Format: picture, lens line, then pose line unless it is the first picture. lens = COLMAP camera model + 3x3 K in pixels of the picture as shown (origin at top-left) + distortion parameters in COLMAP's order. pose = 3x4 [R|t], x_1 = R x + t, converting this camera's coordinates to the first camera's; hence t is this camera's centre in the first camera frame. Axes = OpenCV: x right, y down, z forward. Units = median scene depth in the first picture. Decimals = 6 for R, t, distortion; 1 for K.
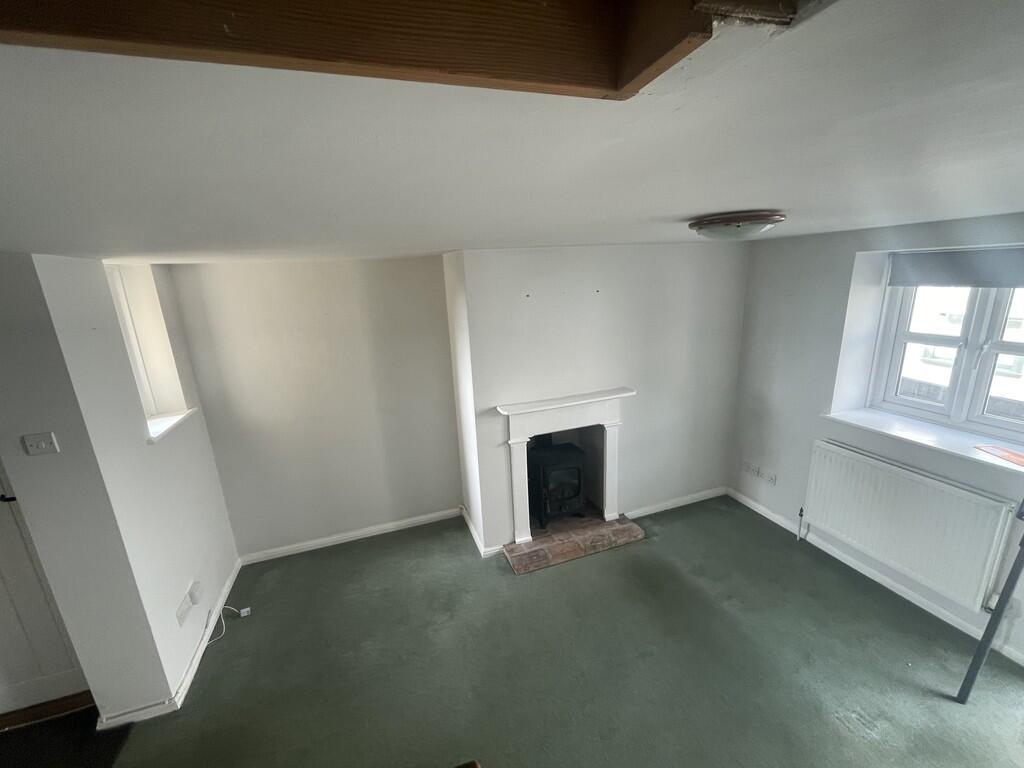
lens RADIAL K [[415.6, 0, 509.2], [0, 415.6, 383.6], [0, 0, 1]] dist [-0.001160, 0.000070]
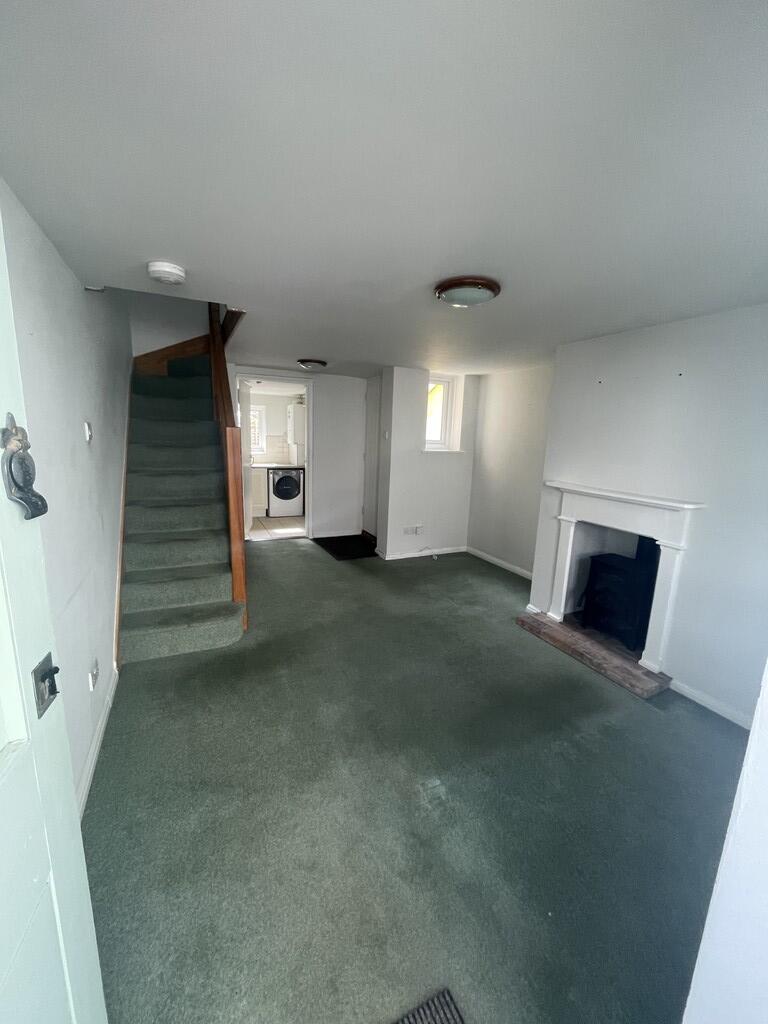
lens RADIAL K [[415.6, 0, 383.4], [0, 415.6, 512.4], [0, 0, 1]] dist [-0.001160, 0.000070]
pose [[0.128690, 0.249294, -0.959839, 0.928790], [-0.301241, 0.931978, 0.201669, 0.043110], [0.944824, 0.263190, 0.195034, 0.308130]]
